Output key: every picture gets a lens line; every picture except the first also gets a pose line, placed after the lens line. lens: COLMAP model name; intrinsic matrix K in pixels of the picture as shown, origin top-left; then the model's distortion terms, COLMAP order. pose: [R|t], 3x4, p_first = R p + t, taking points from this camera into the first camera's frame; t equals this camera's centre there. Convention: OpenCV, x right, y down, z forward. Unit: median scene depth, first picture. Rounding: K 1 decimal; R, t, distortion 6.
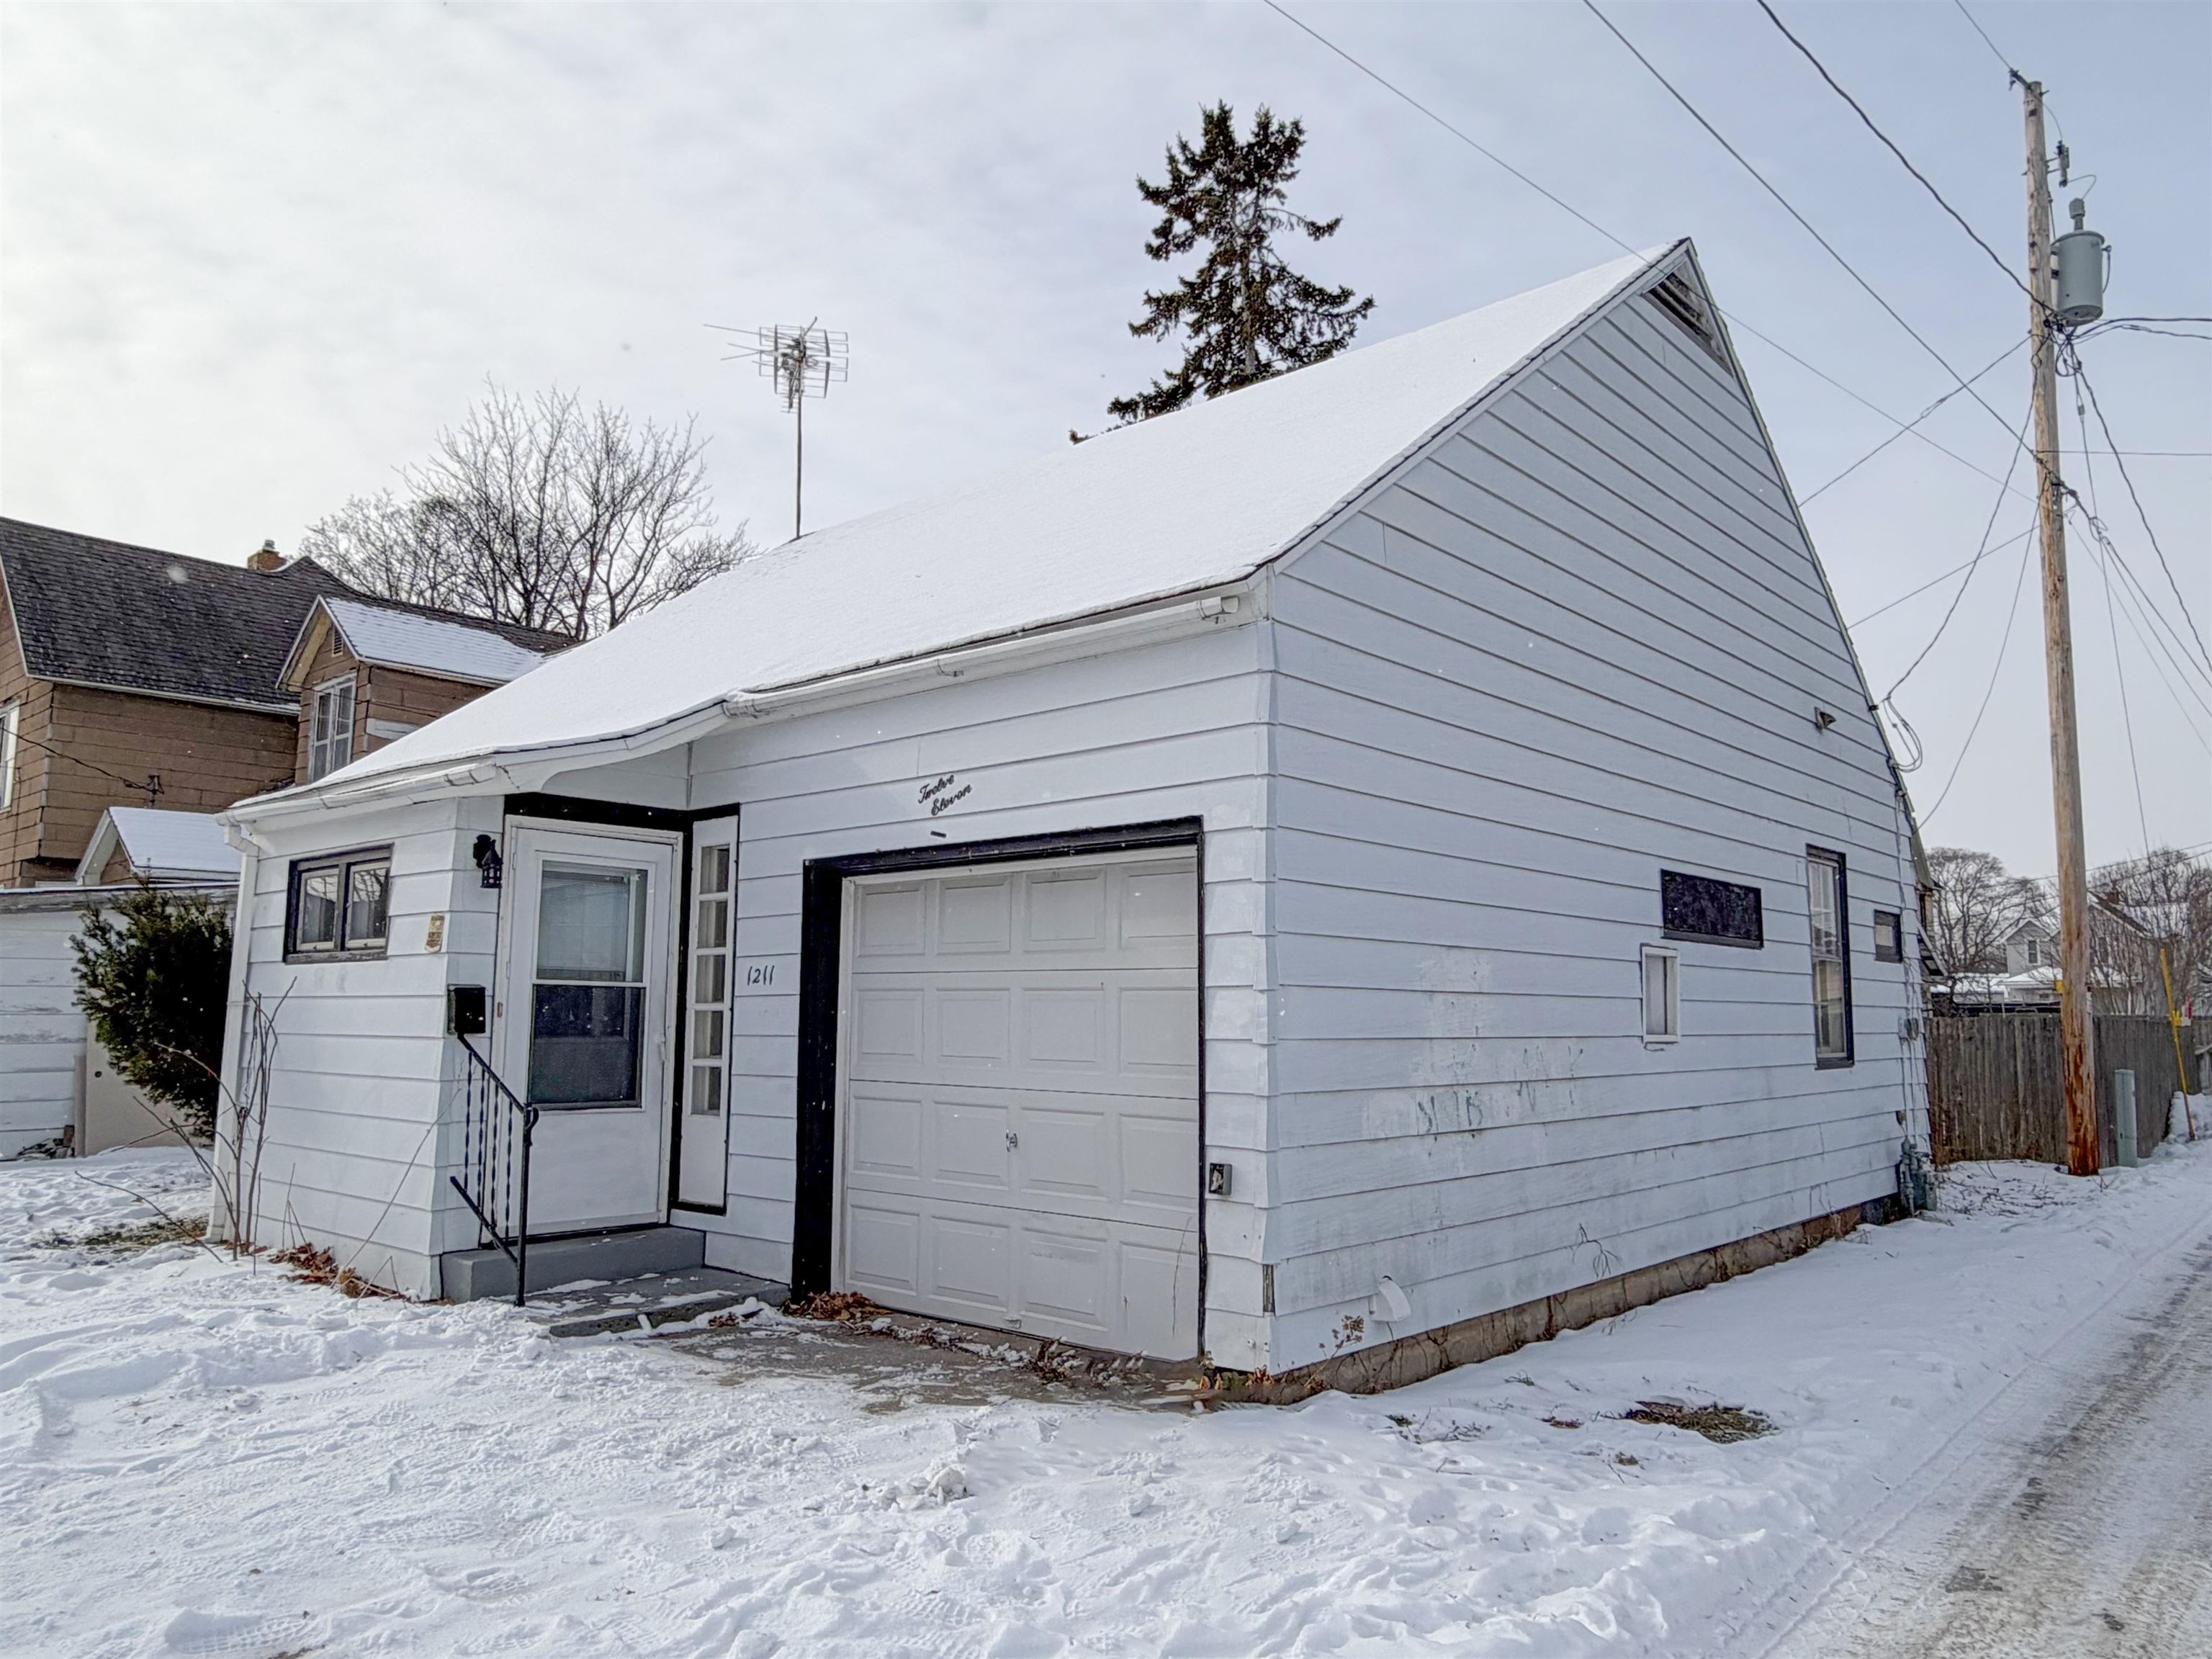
lens RADIAL K [[1537.1, 0, 1106.0], [0, 1537.1, 829.5], [0, 0, 1]] dist [-0.002092, -0.000779]
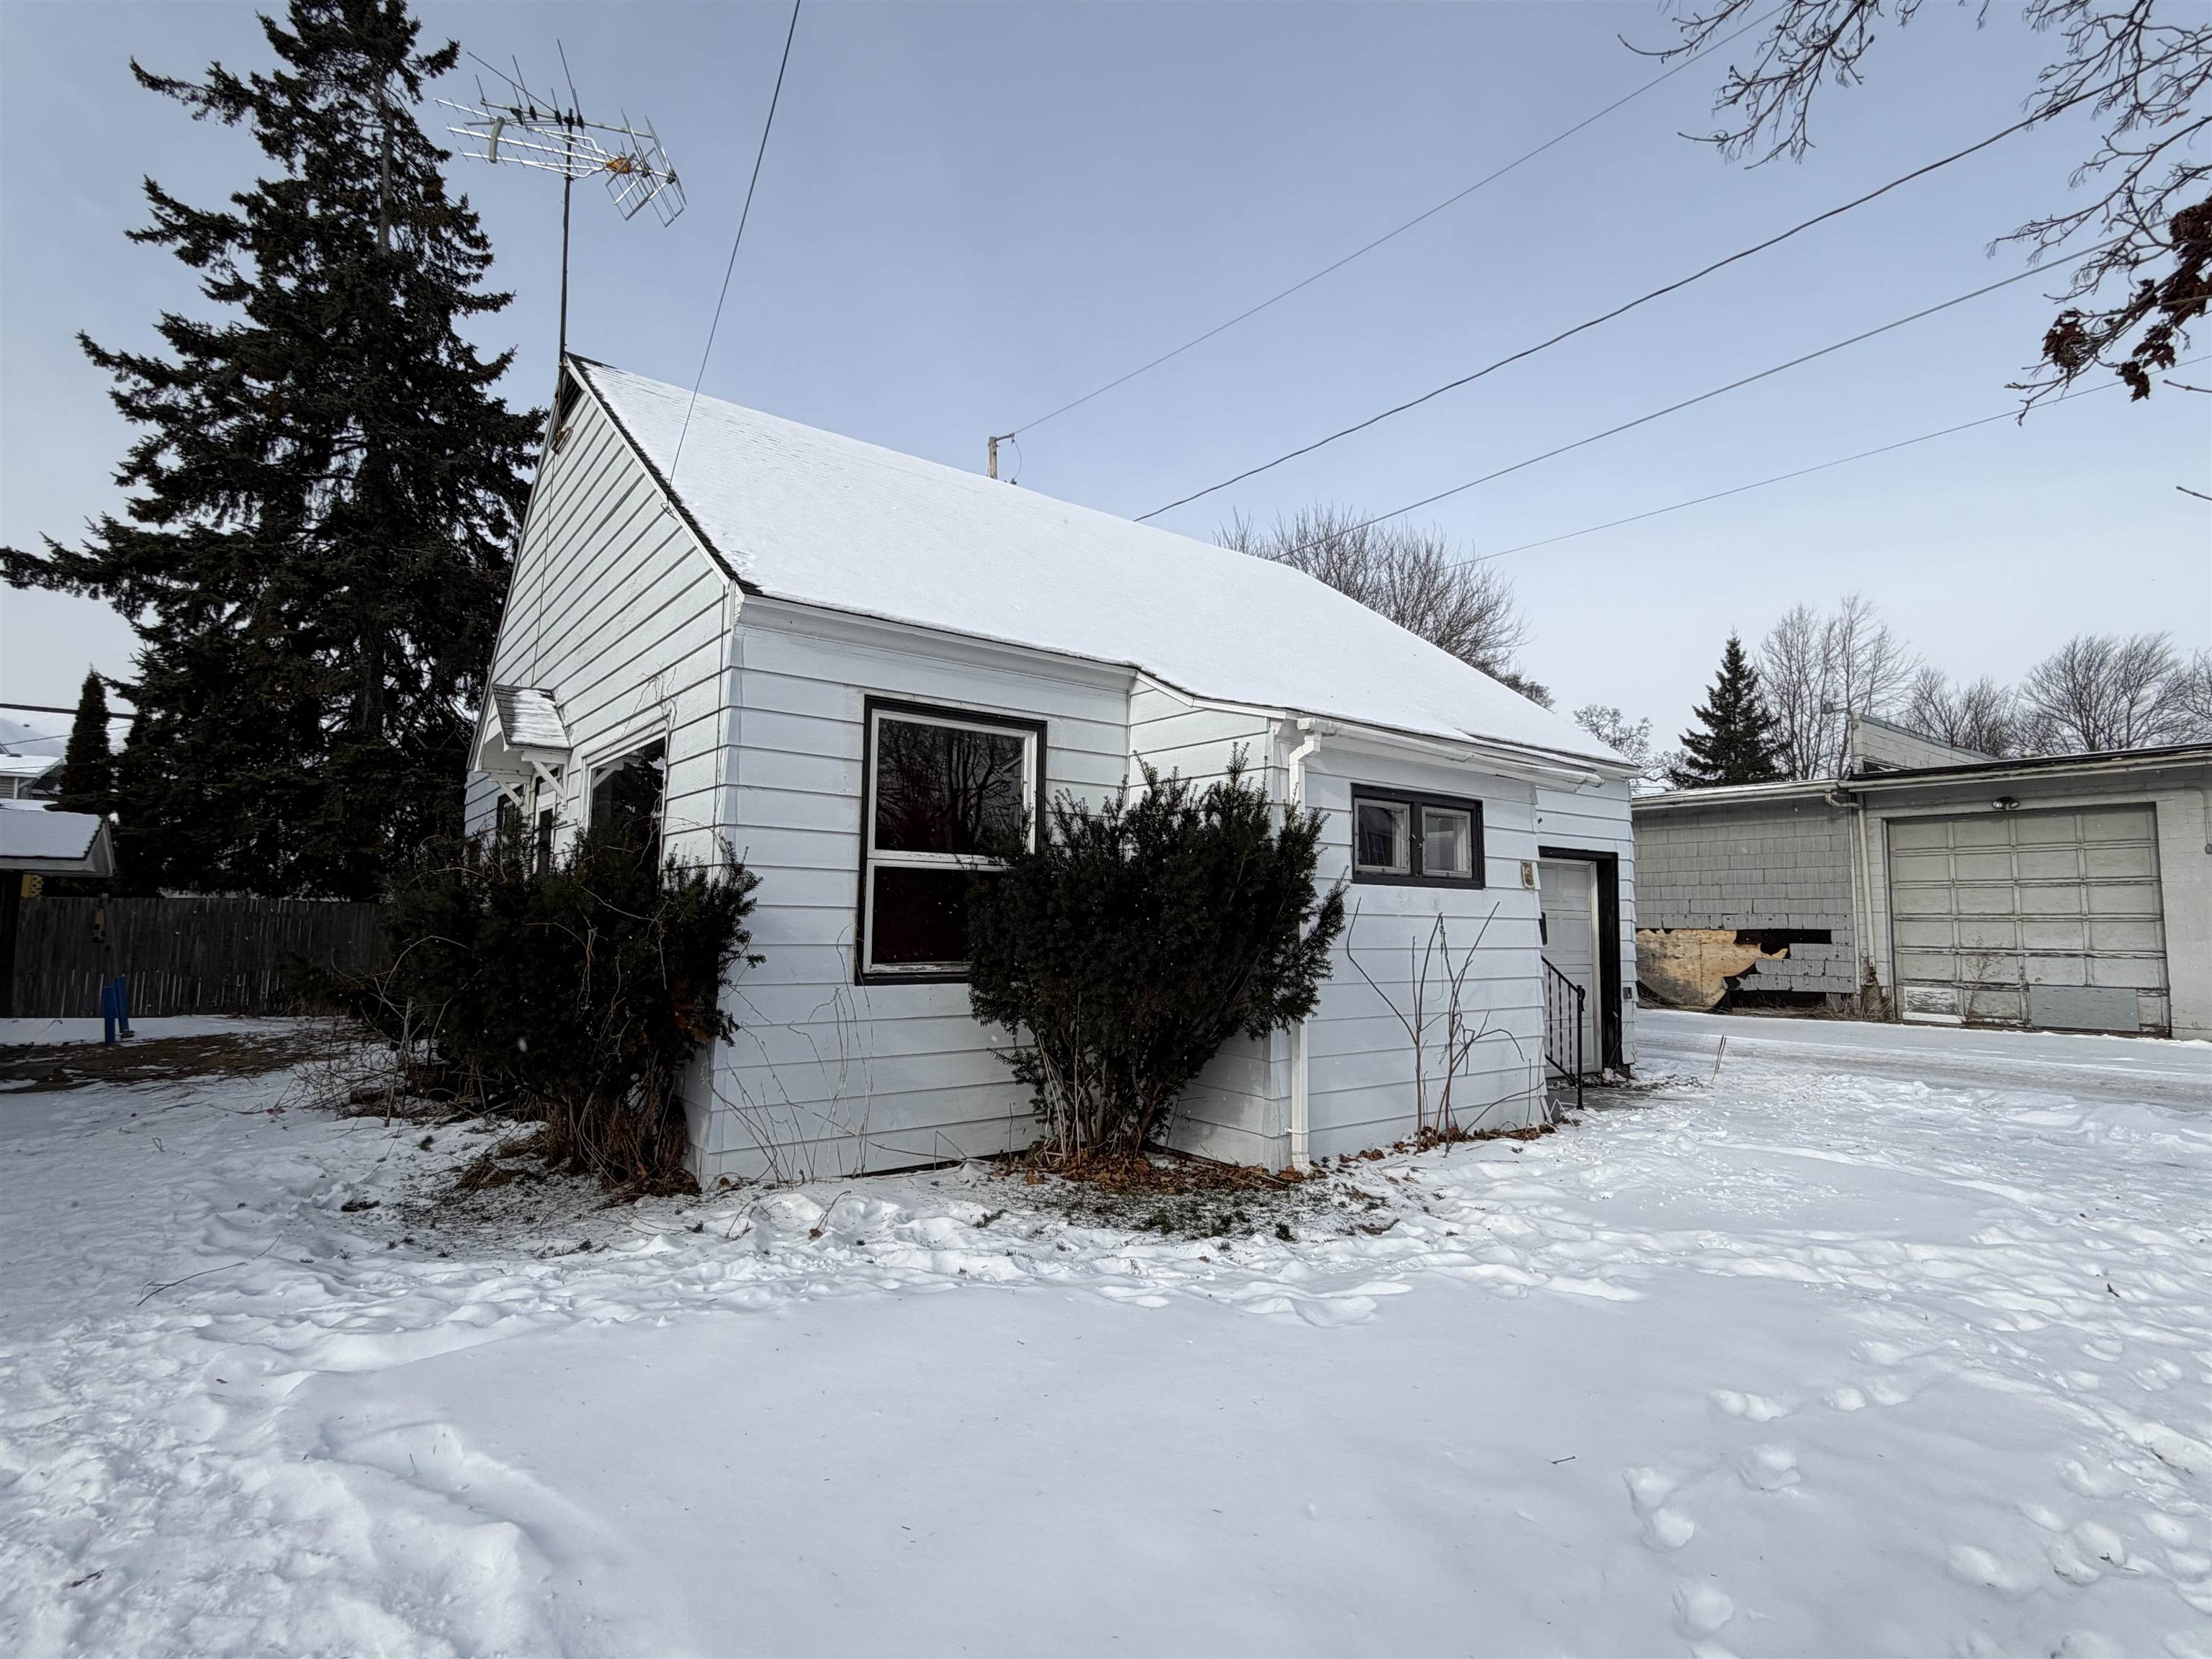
lens RADIAL K [[1077.7, 0, 1122.0], [0, 1077.7, 828.3], [0, 0, 1]] dist [-0.002920, -0.000698]
pose [[0.177122, 0.081873, 0.980778, -1.349245], [-0.132613, 0.989431, -0.058646, 0.120463], [-0.975214, -0.119677, 0.186107, 1.072226]]
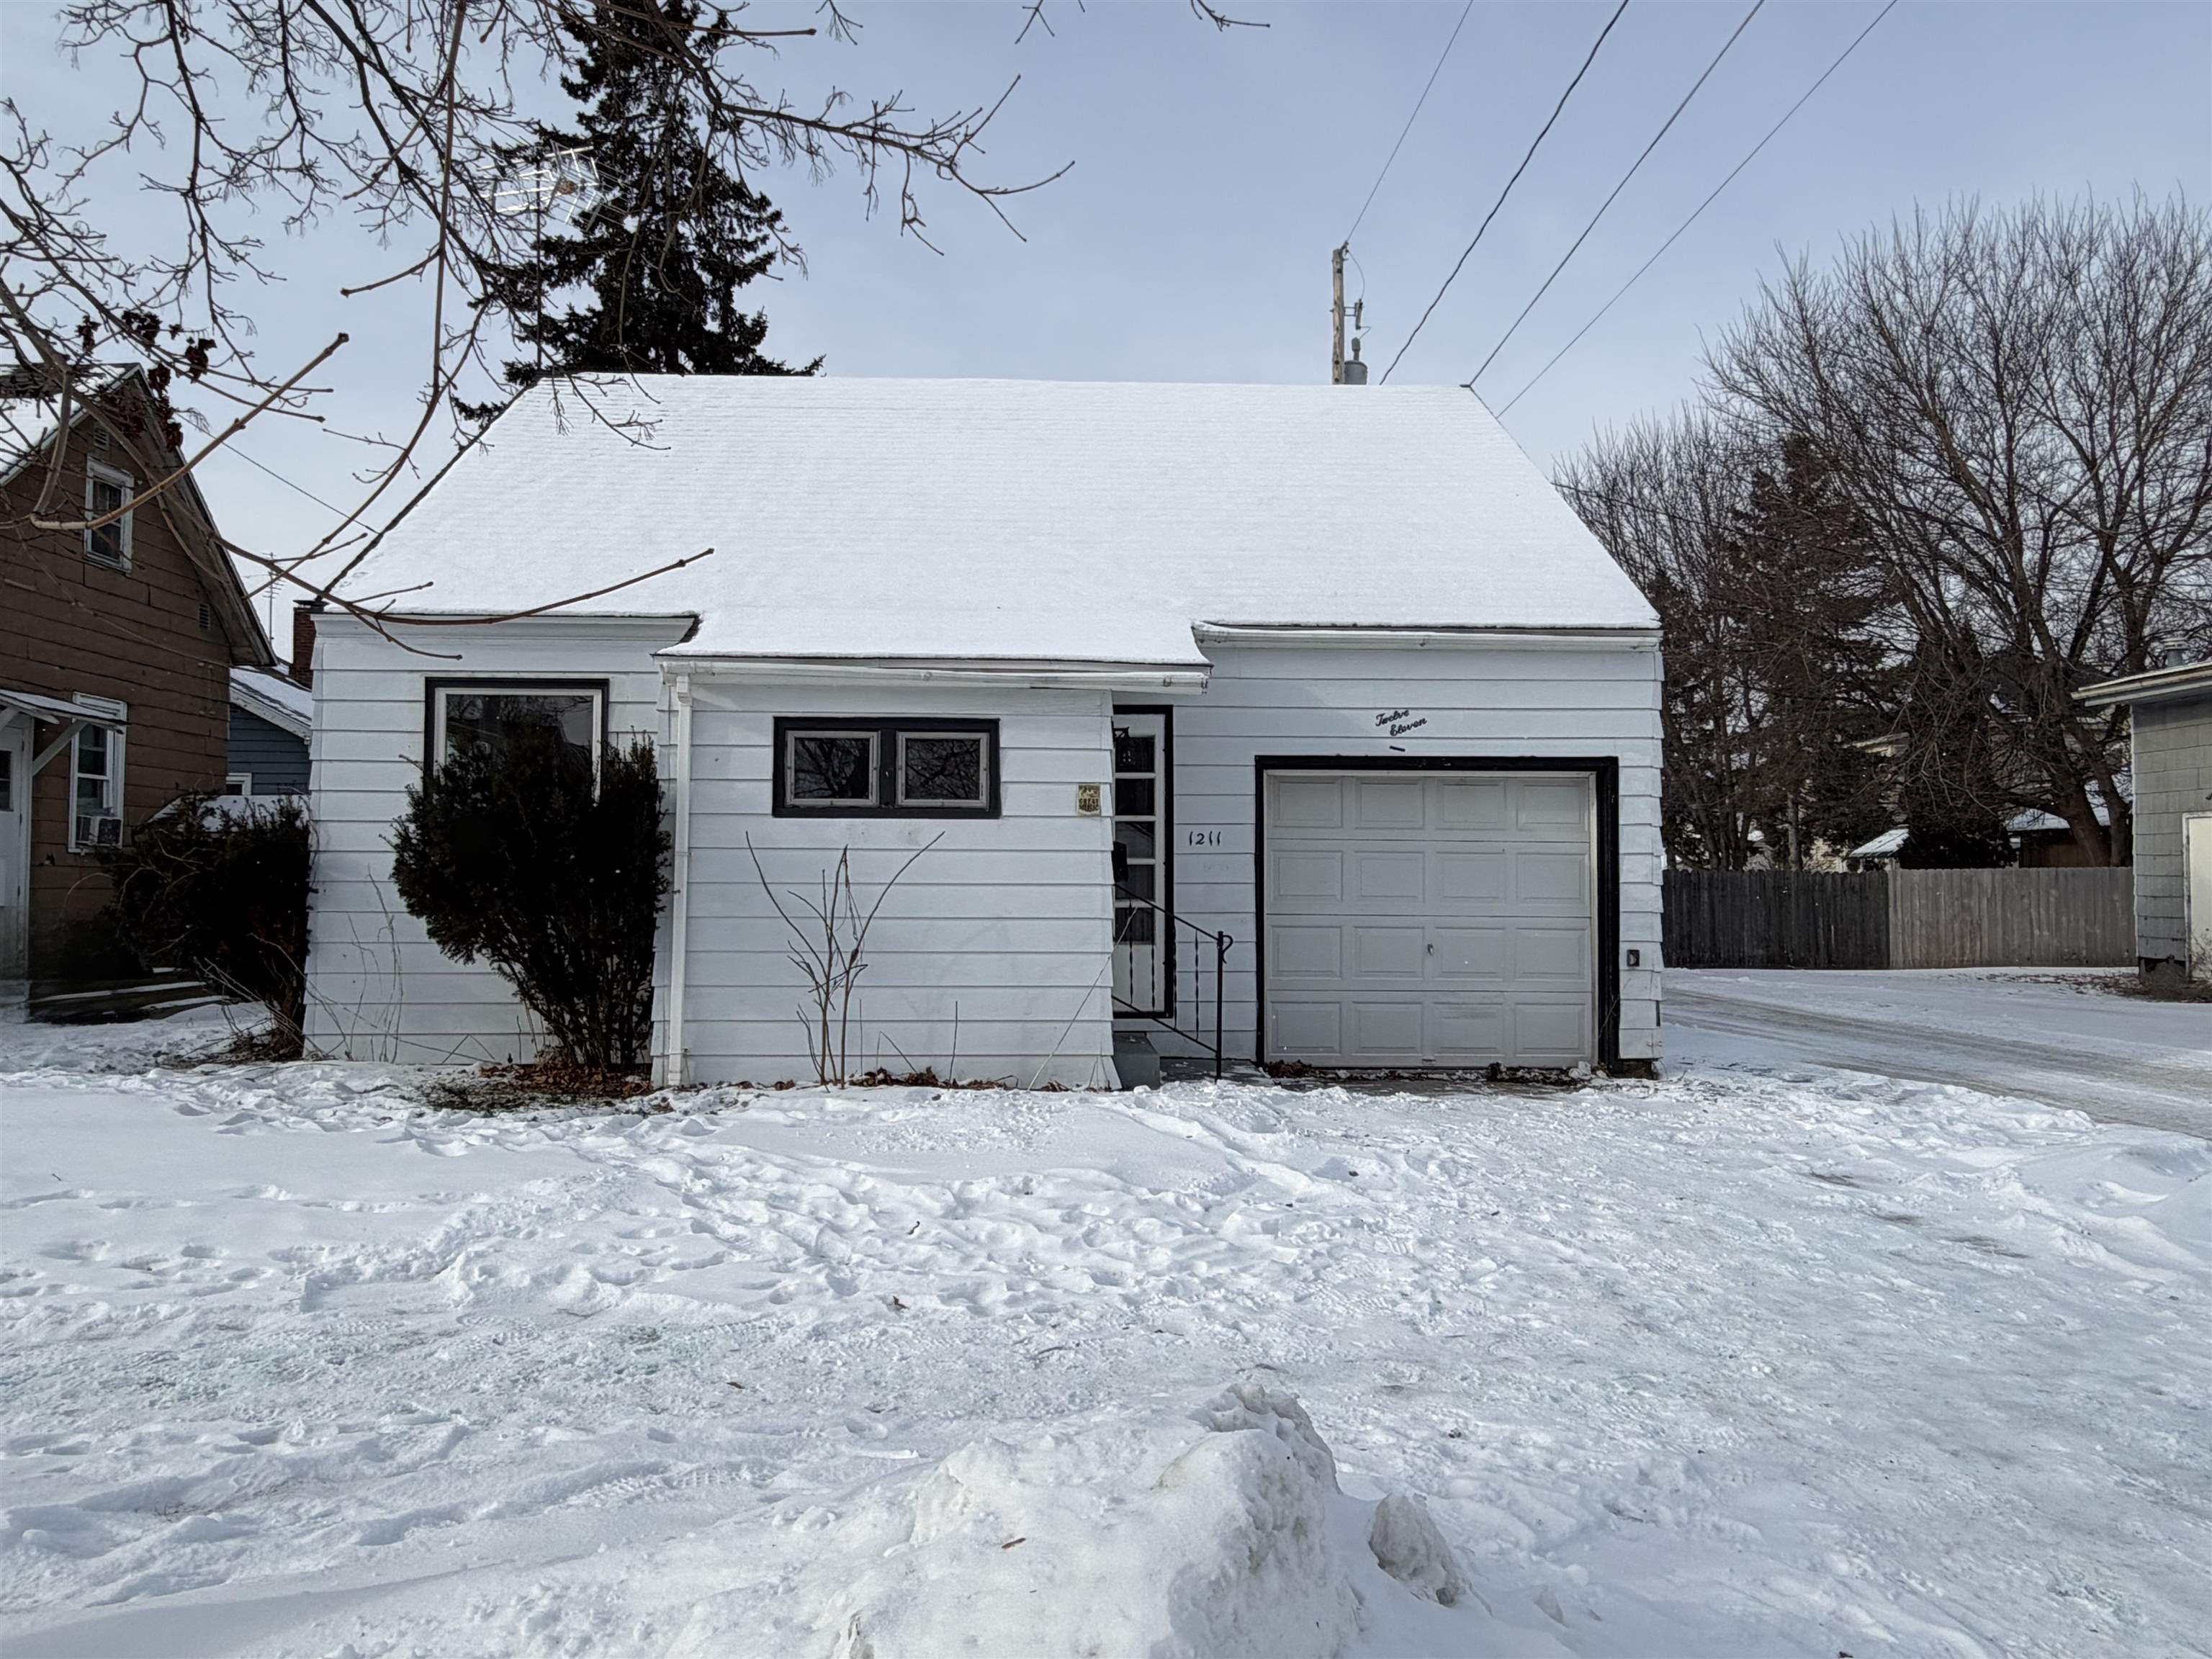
lens RADIAL K [[1507.8, 0, 1106.0], [0, 1507.8, 829.5], [0, 0, 1]] dist [-0.000103, -0.000465]
pose [[0.715324, 0.023269, 0.698406, -1.142725], [-0.086600, 0.994693, 0.055557, 0.020741], [-0.693406, -0.100223, 0.713542, 0.118472]]
